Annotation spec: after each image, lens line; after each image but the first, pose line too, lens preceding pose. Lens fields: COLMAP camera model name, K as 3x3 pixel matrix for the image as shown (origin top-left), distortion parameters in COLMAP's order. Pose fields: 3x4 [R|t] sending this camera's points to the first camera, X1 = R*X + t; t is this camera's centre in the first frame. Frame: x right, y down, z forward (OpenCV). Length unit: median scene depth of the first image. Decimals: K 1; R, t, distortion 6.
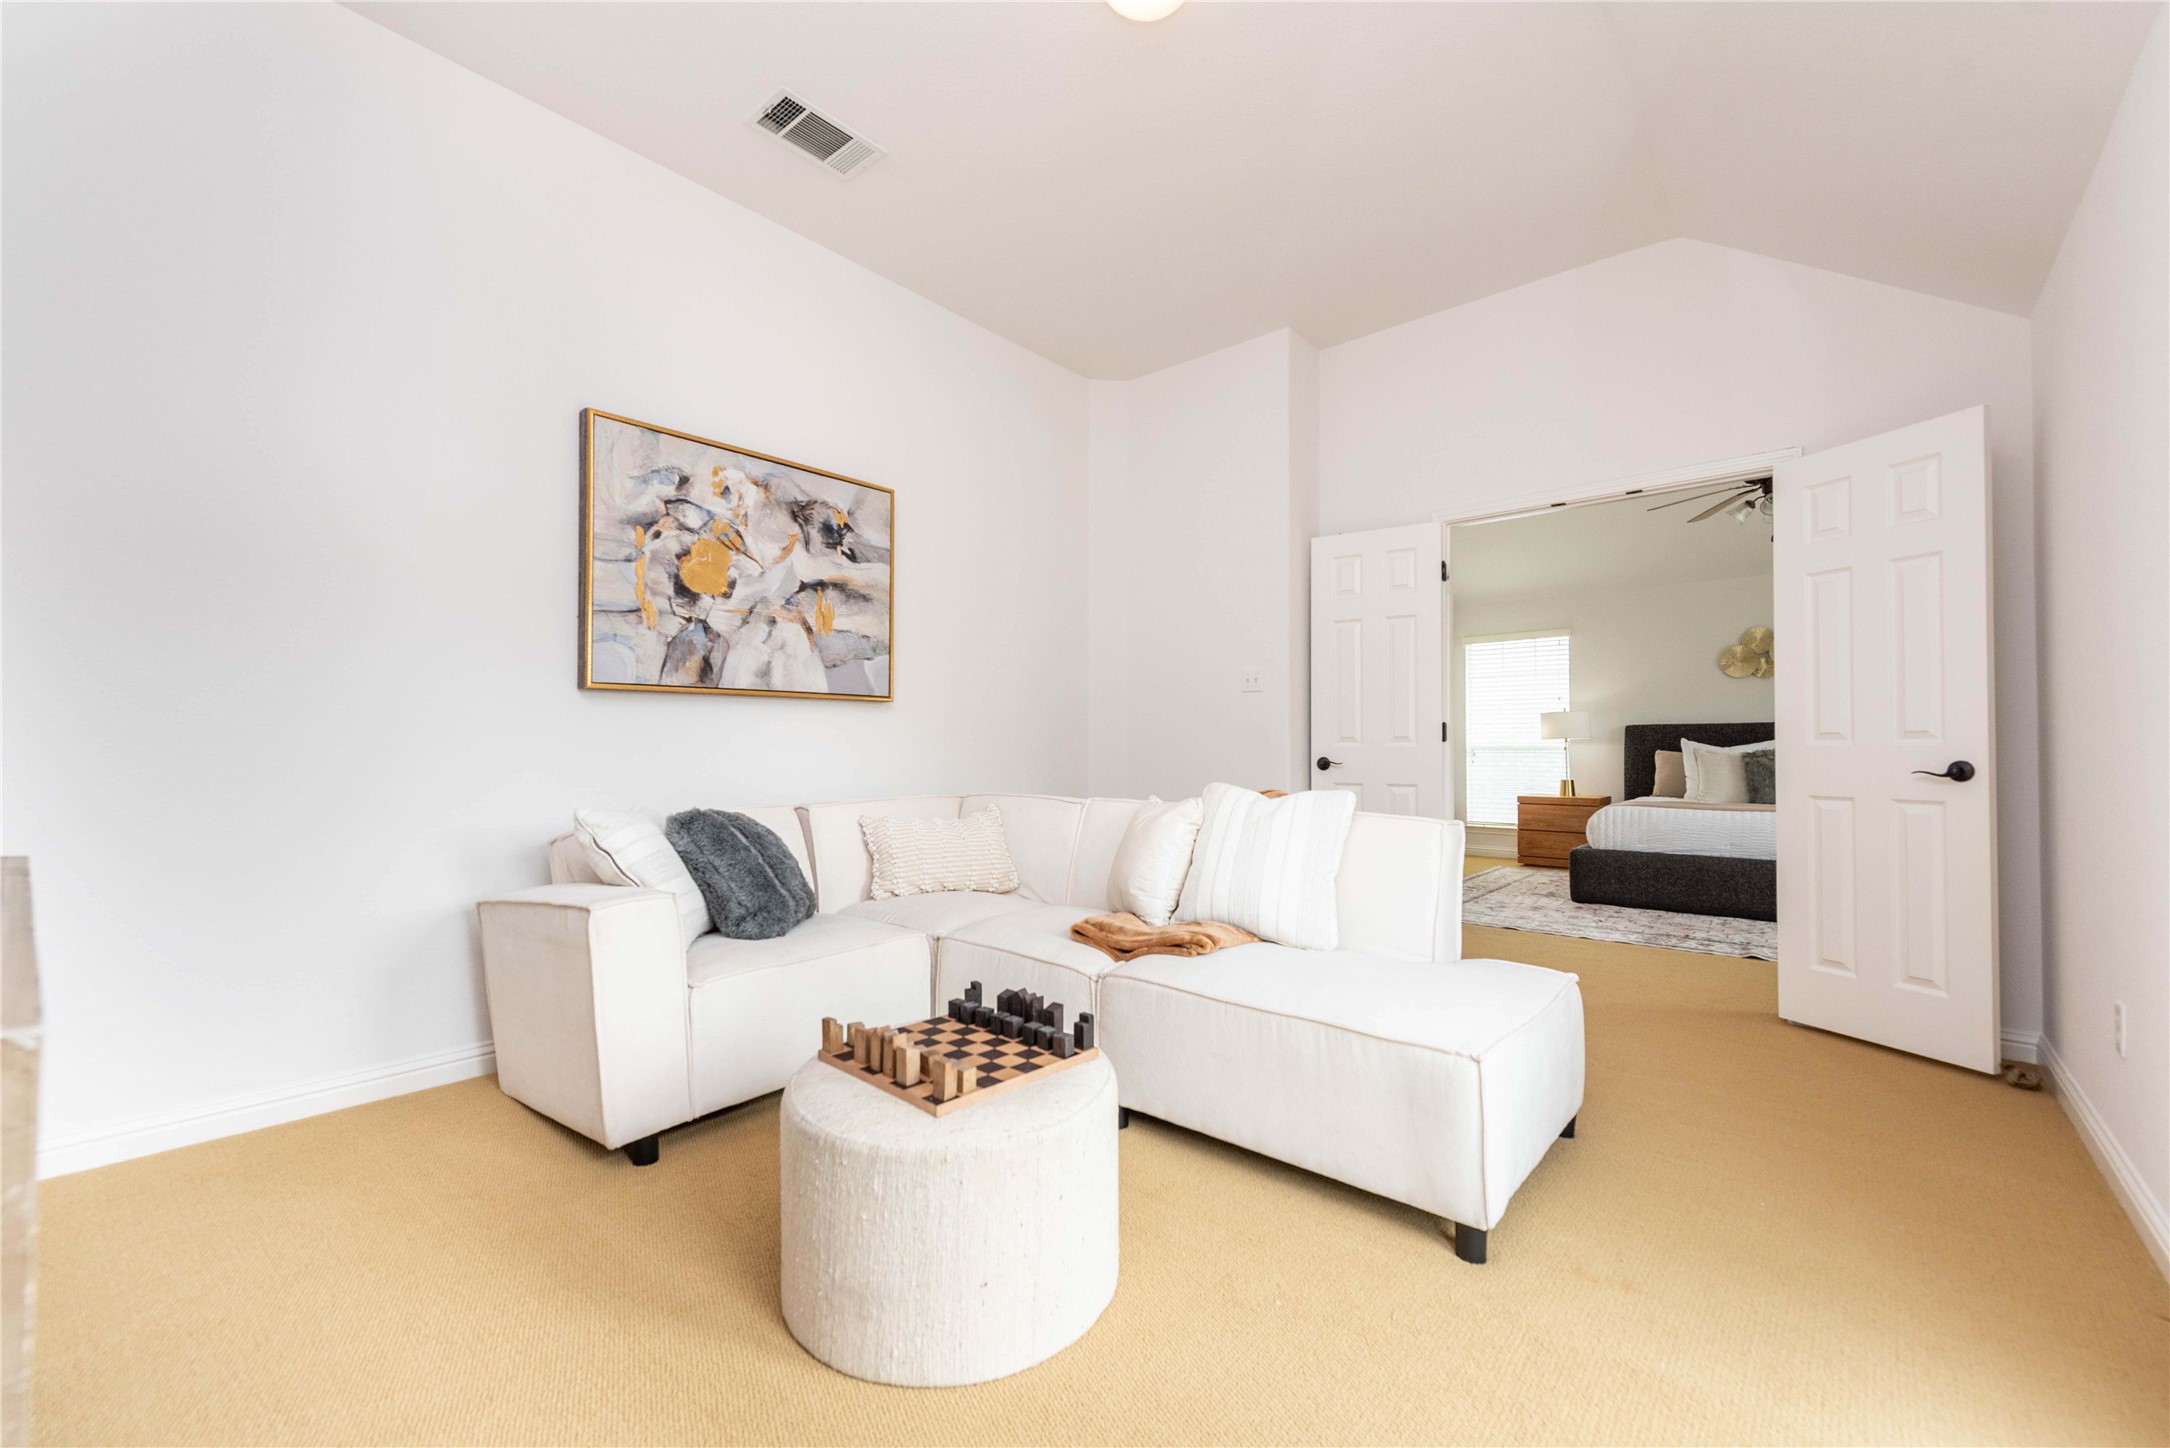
lens RADIAL K [[885.6, 0, 1090.1], [0, 885.6, 735.0], [0, 0, 1]] dist [0.012997, -0.001397]
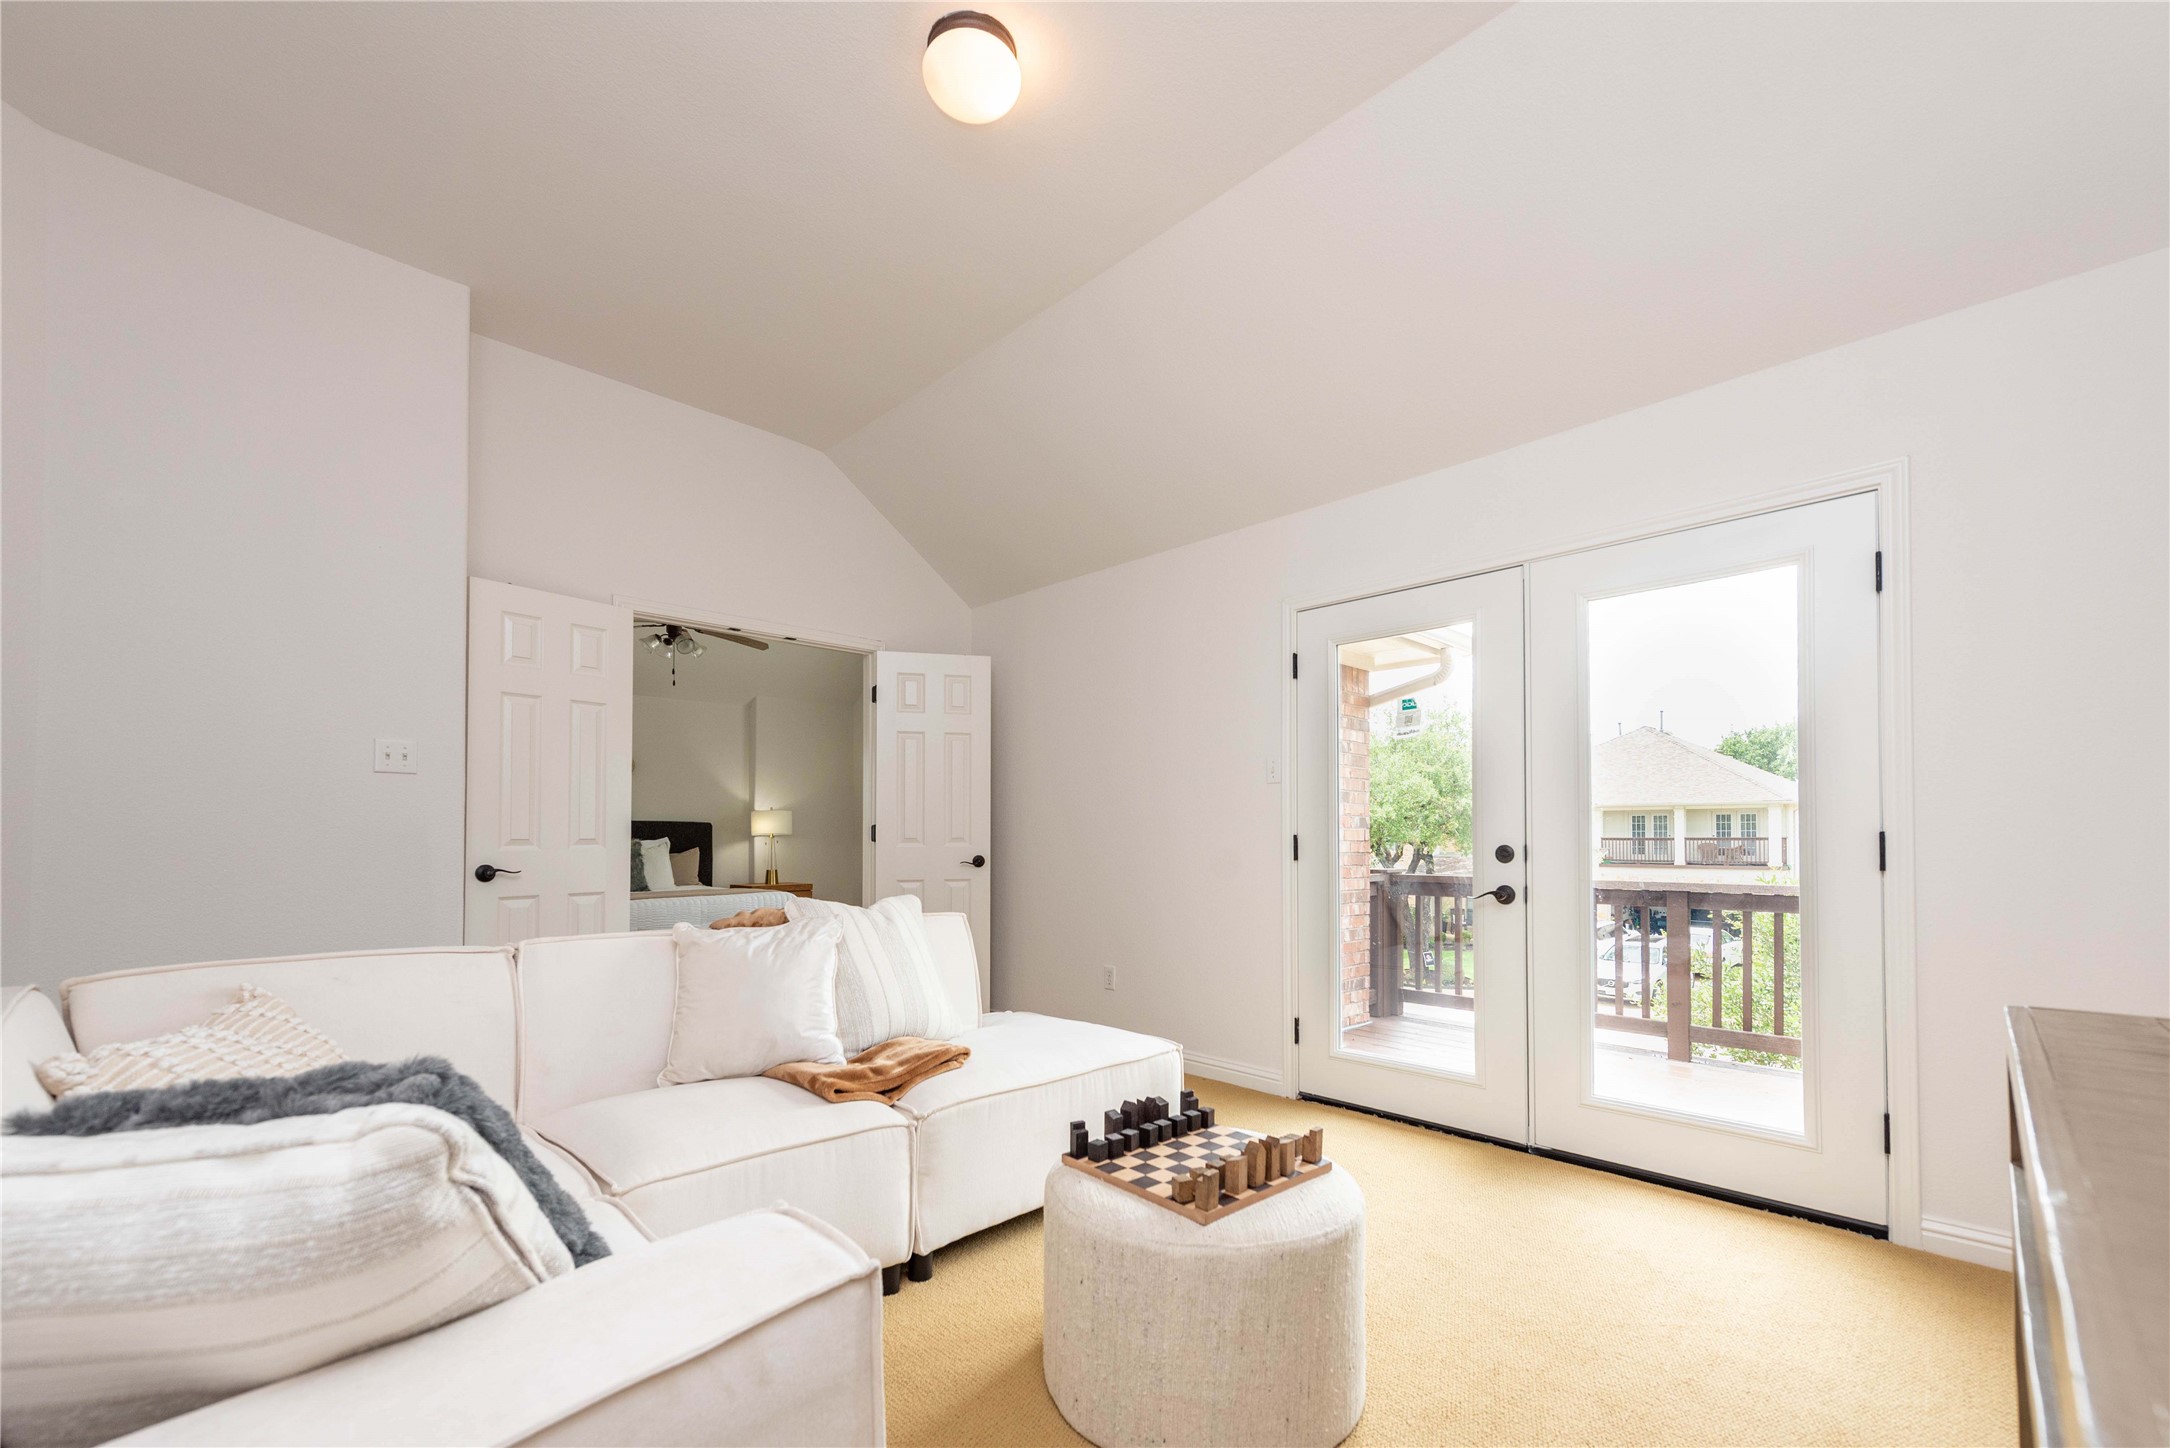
lens RADIAL K [[885.6, 0, 1092.9], [0, 885.6, 828.9], [0, 0, 1]] dist [0.012997, -0.001397]
pose [[0.074462, 0.007885, 0.997193, -0.684763], [-0.015536, 0.999857, -0.006746, -0.013753], [-0.997103, -0.014990, 0.074574, 0.597136]]
